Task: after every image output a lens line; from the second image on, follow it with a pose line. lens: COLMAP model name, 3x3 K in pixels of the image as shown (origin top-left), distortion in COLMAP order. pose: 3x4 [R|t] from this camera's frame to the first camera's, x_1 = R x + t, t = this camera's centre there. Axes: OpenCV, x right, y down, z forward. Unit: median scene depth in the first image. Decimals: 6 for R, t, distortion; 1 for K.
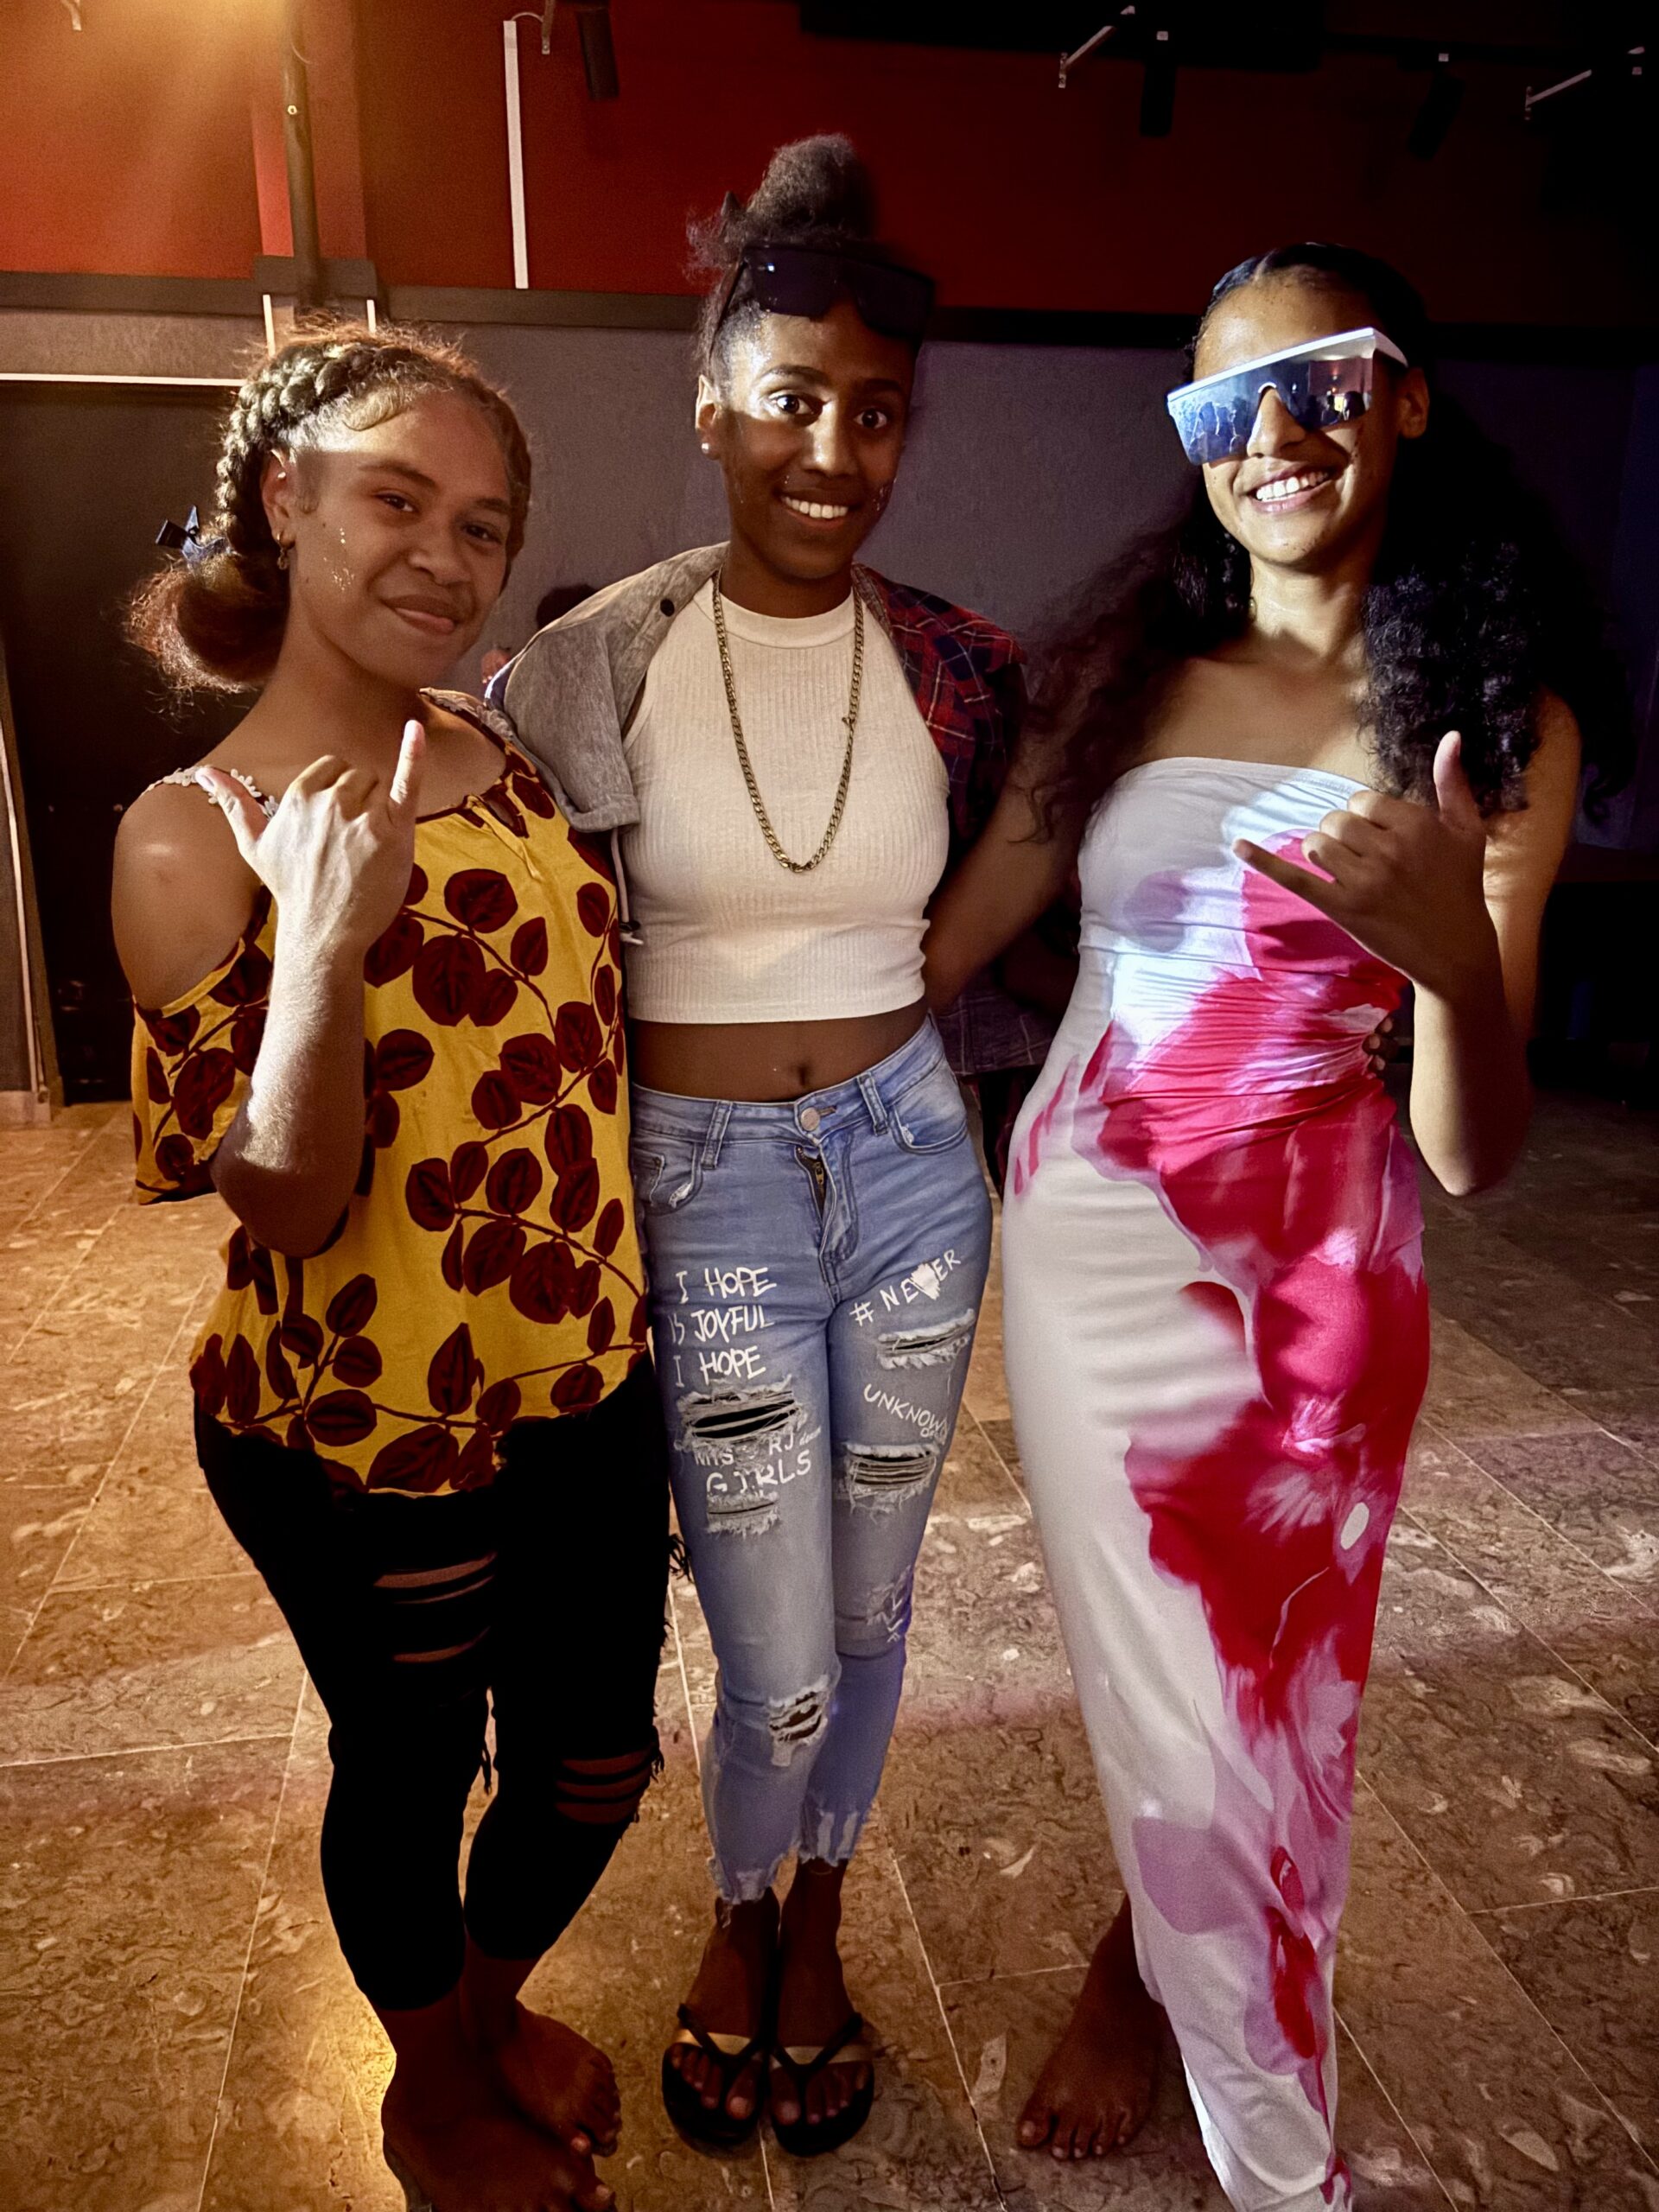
lens RADIAL K [[1671.5, 0, 824.0], [0, 1671.5, 1134.0], [0, 0, 1]] dist [0.008540, -0.026831]
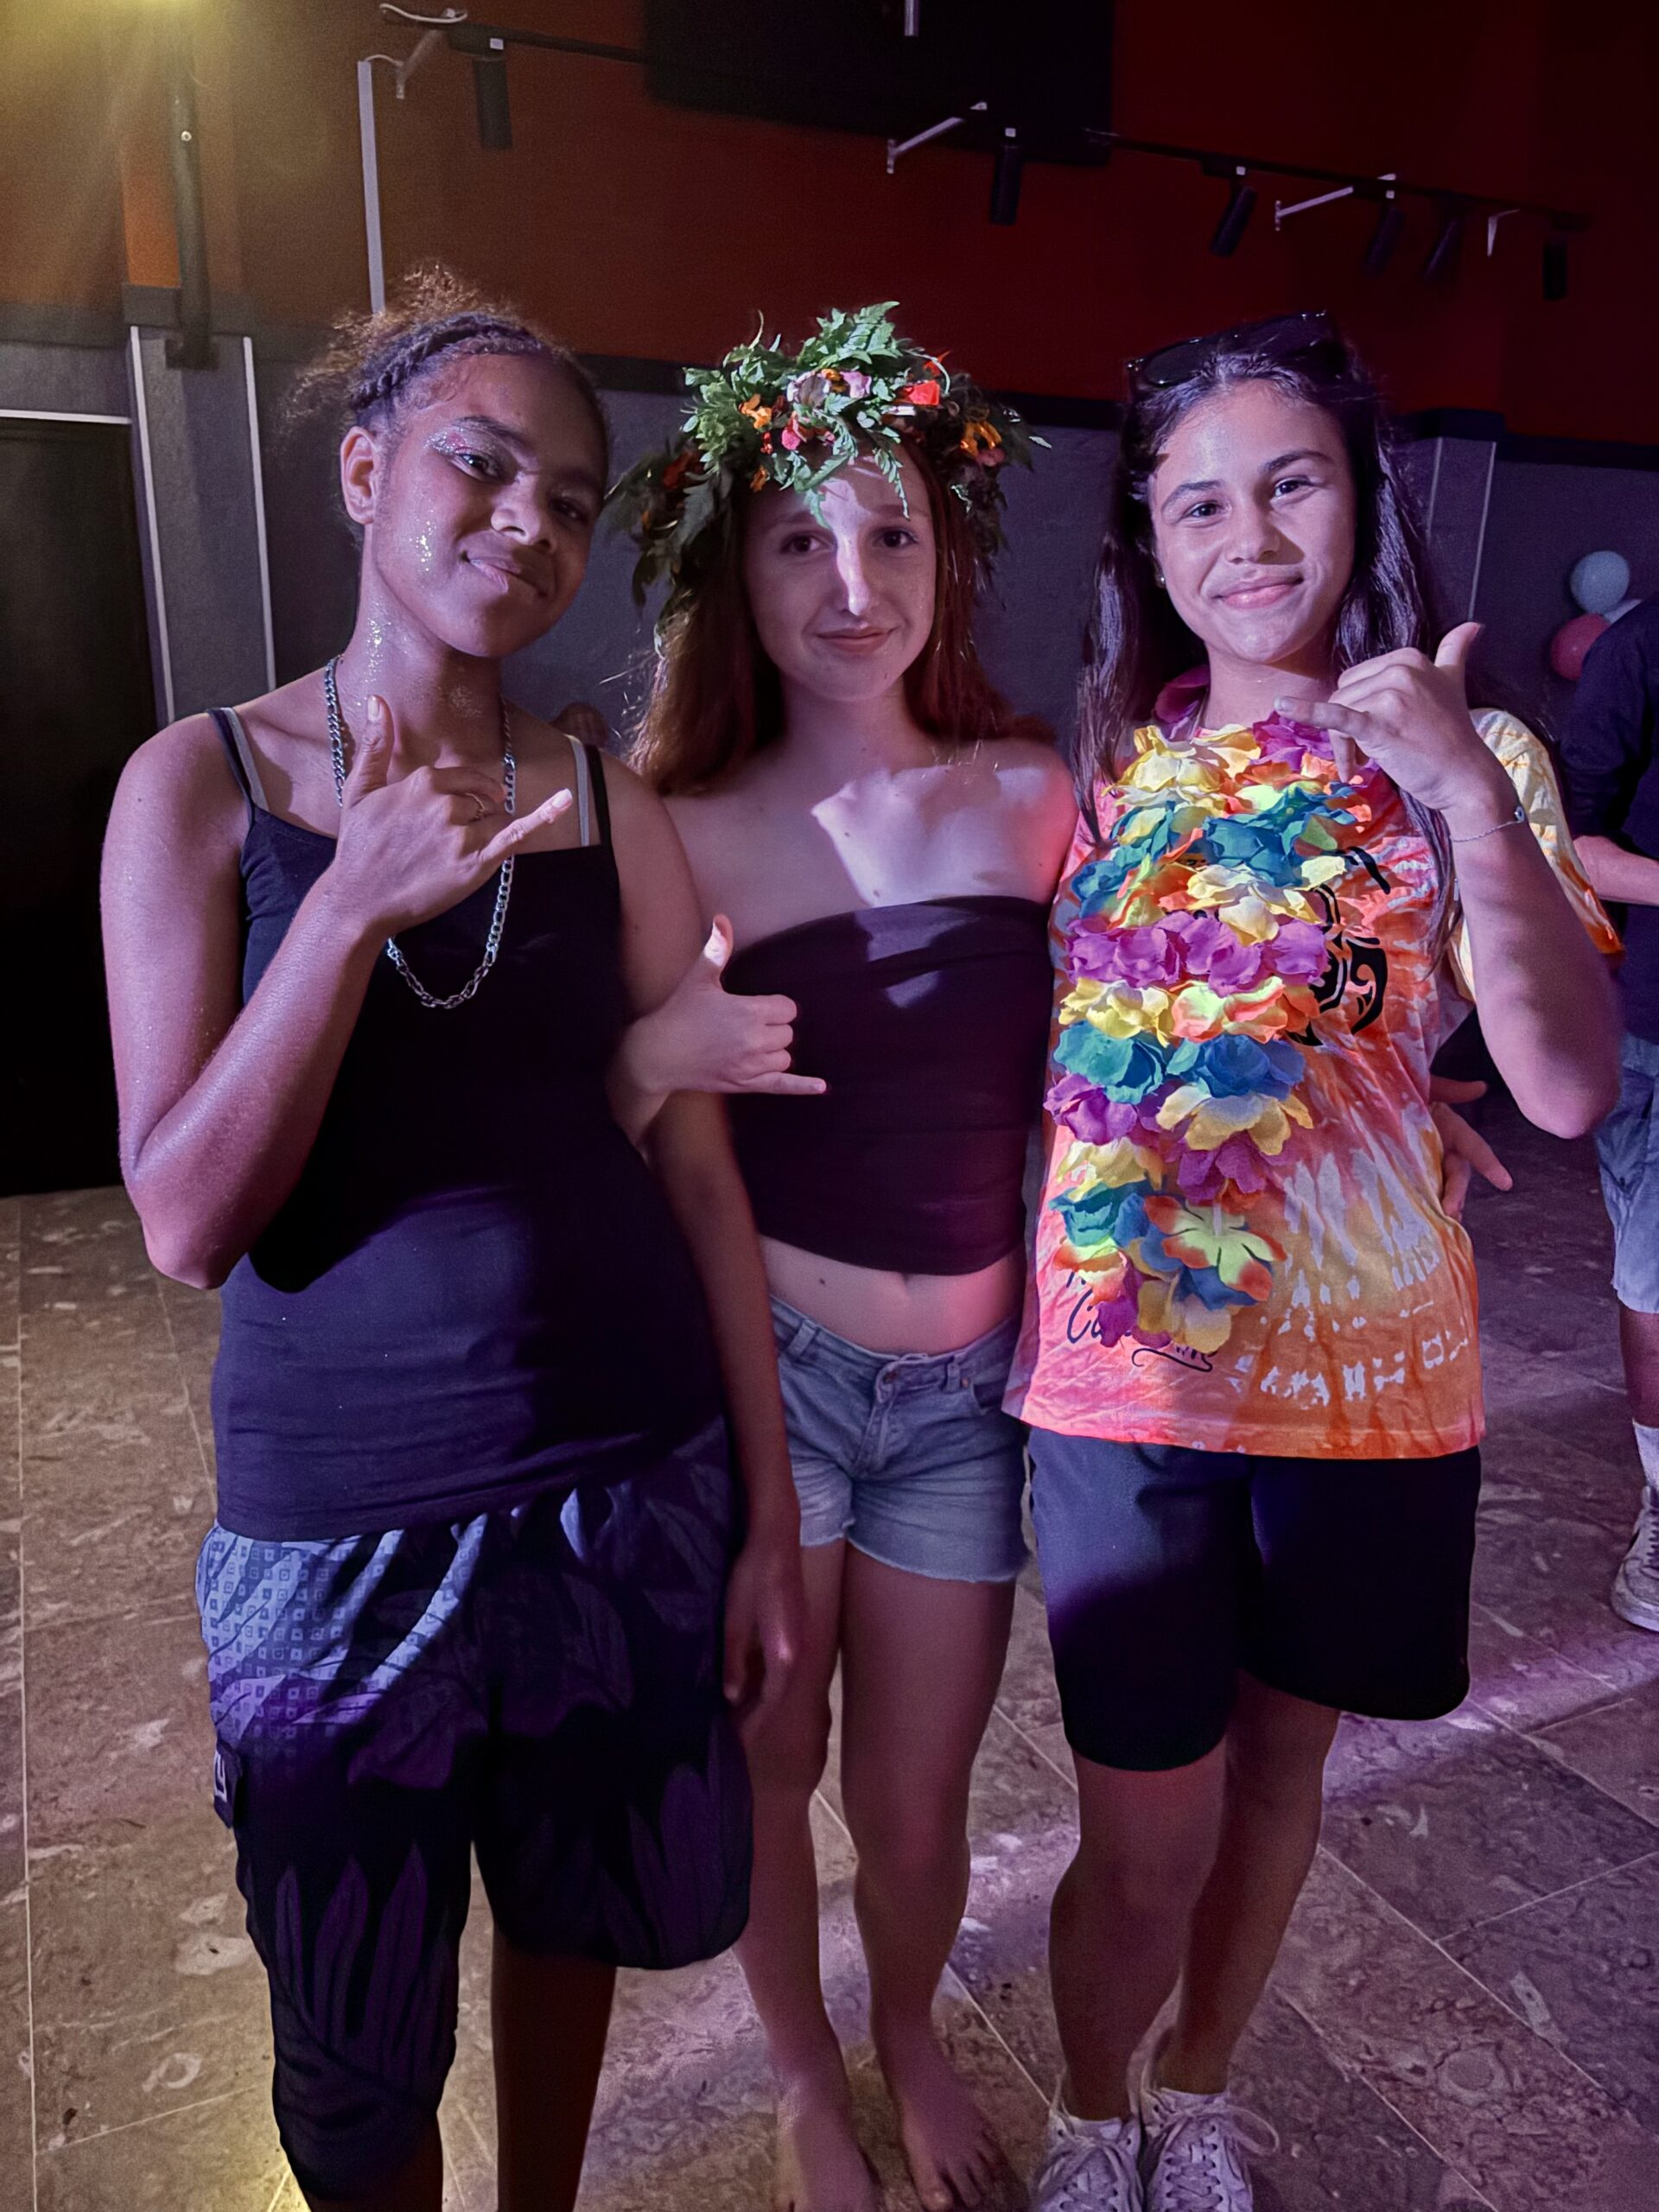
lens RADIAL K [[1671.5, 0, 824.0], [0, 1671.5, 1134.0], [0, 0, 1]] dist [0.008540, -0.026831]
pose [[0.966417, -0.065746, 0.248426, -0.336755], [0.074493, 0.996883, -0.025966, 0.000106], [-0.245944, 0.043600, 0.968303, 0.032371]]
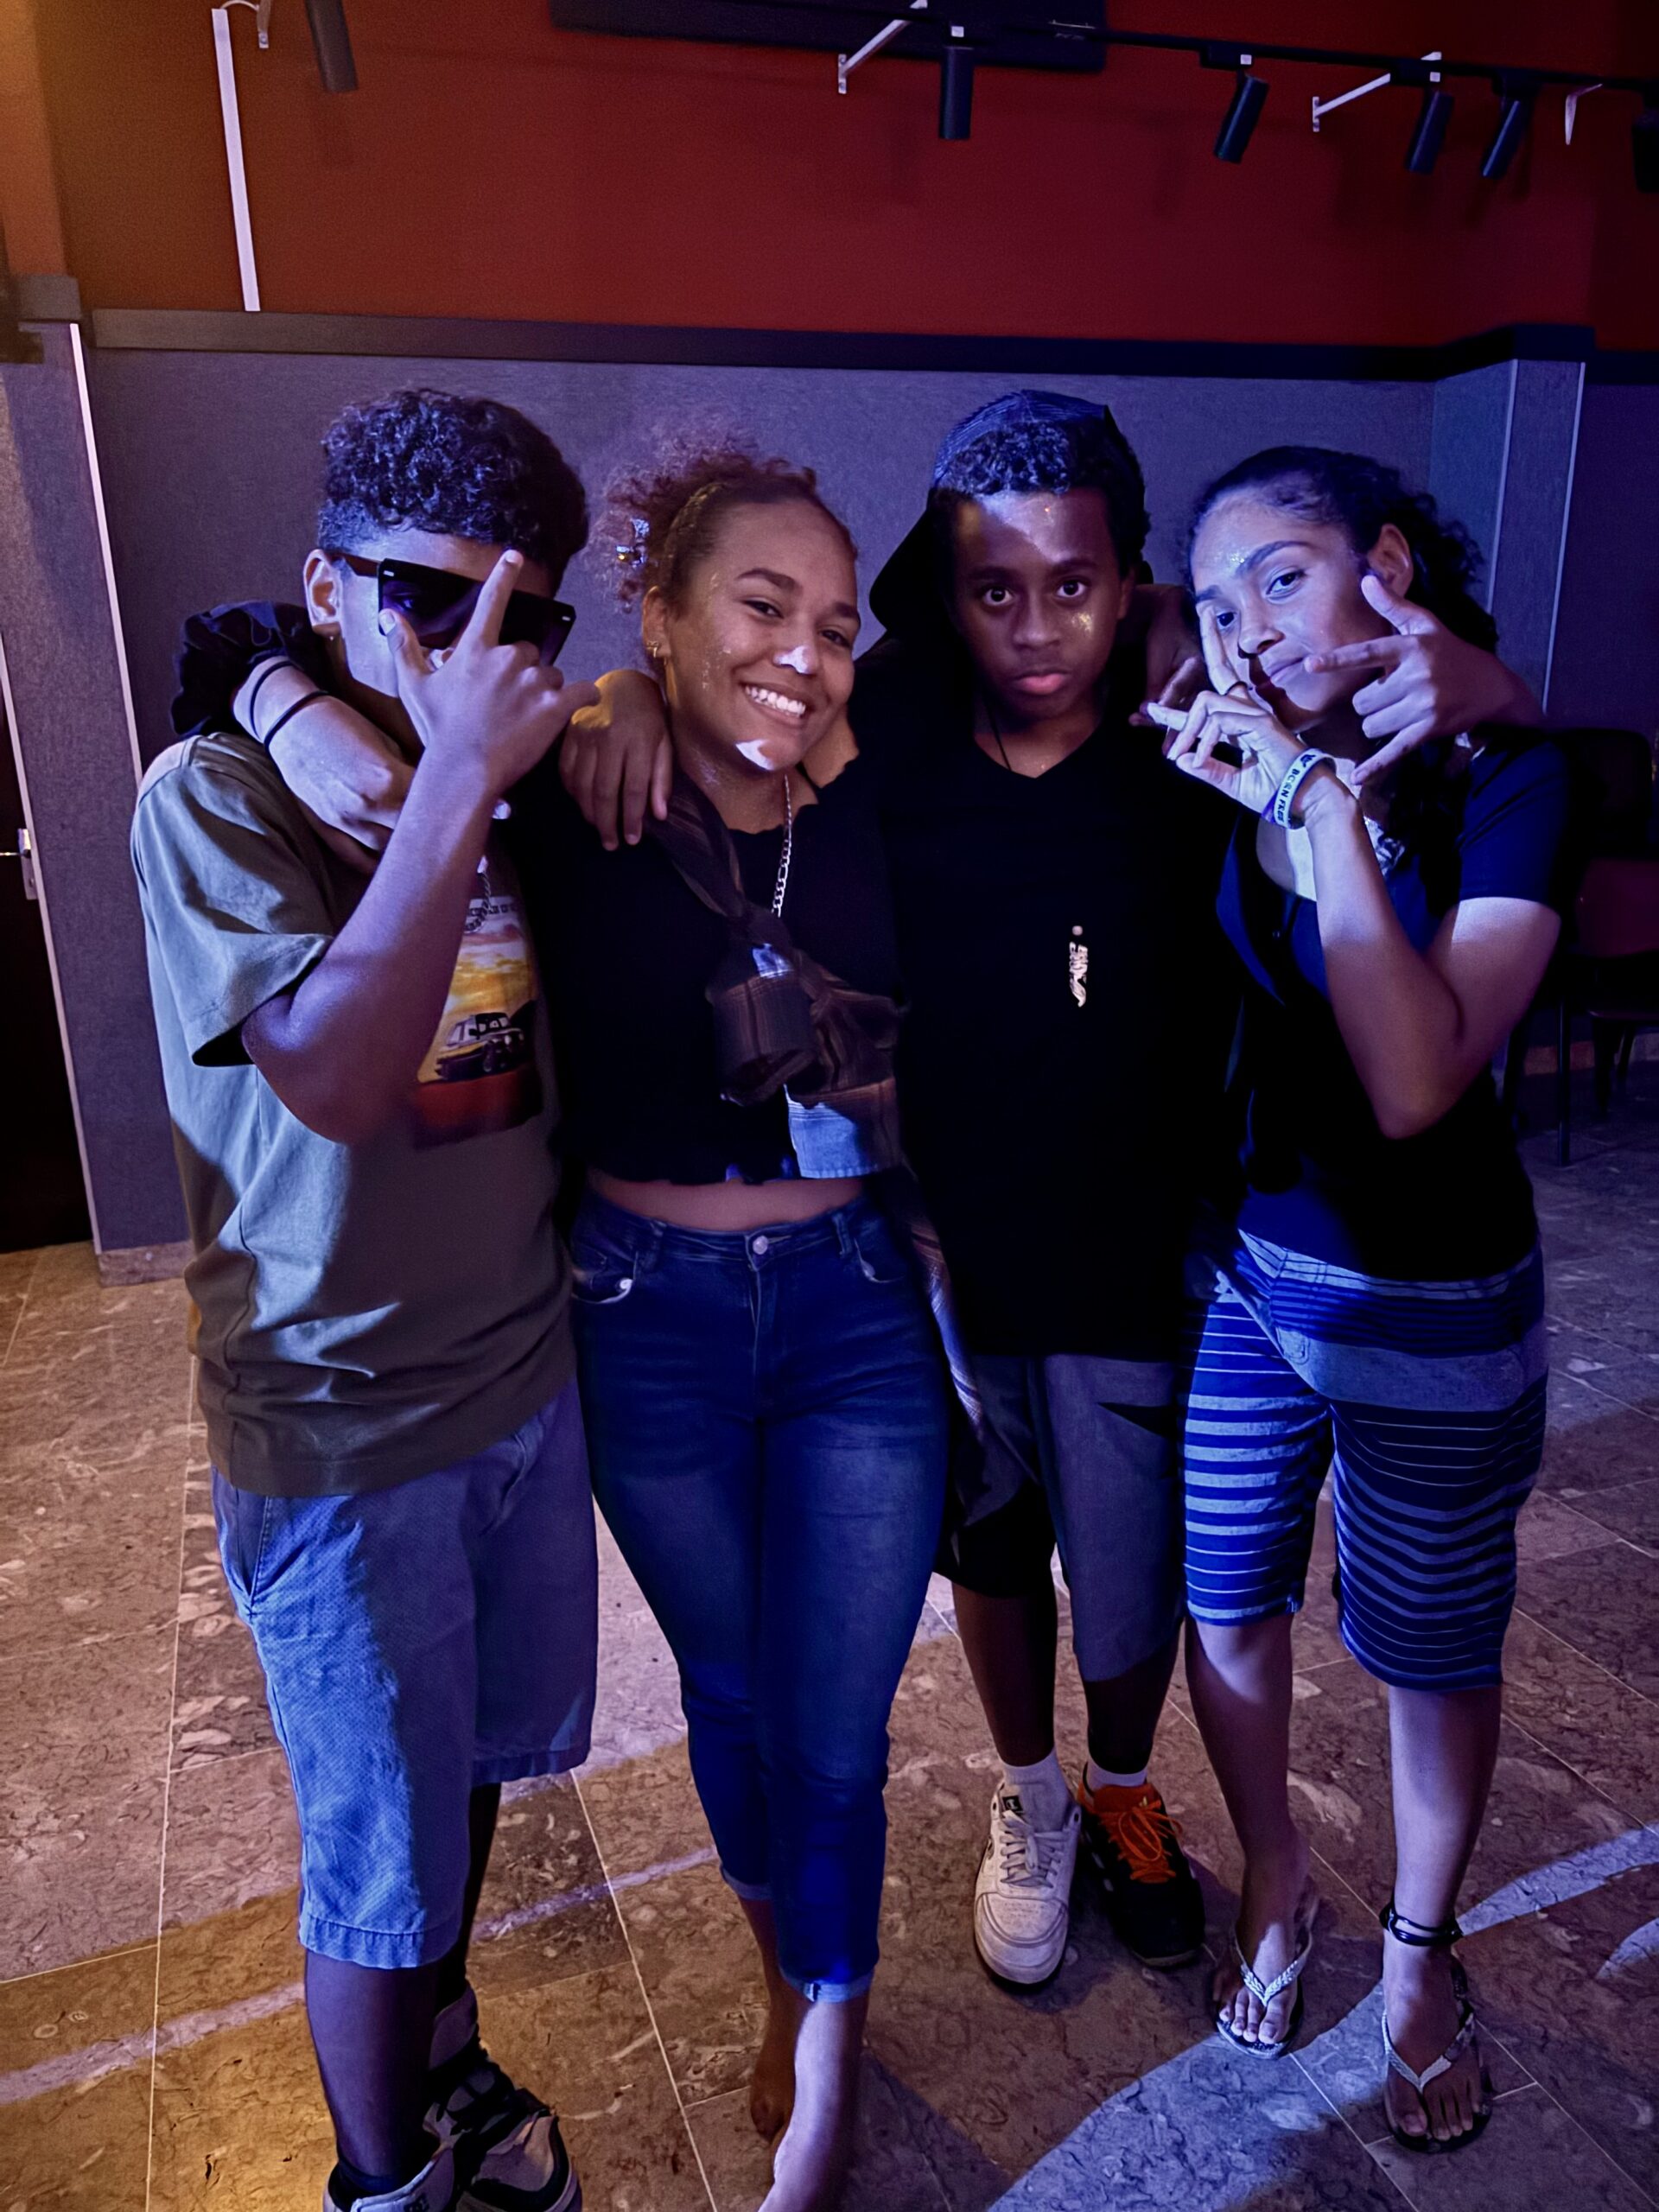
lens RADIAL K [[1671.5, 0, 824.0], [0, 1671.5, 1134.0], [0, 0, 1]] dist [0.008540, -0.026831]
pose [[0.987010, -0.077973, 0.140468, -0.070916], [0.081521, 0.996477, -0.019673, -0.062096], [-0.138439, 0.030869, 0.989890, 0.180687]]
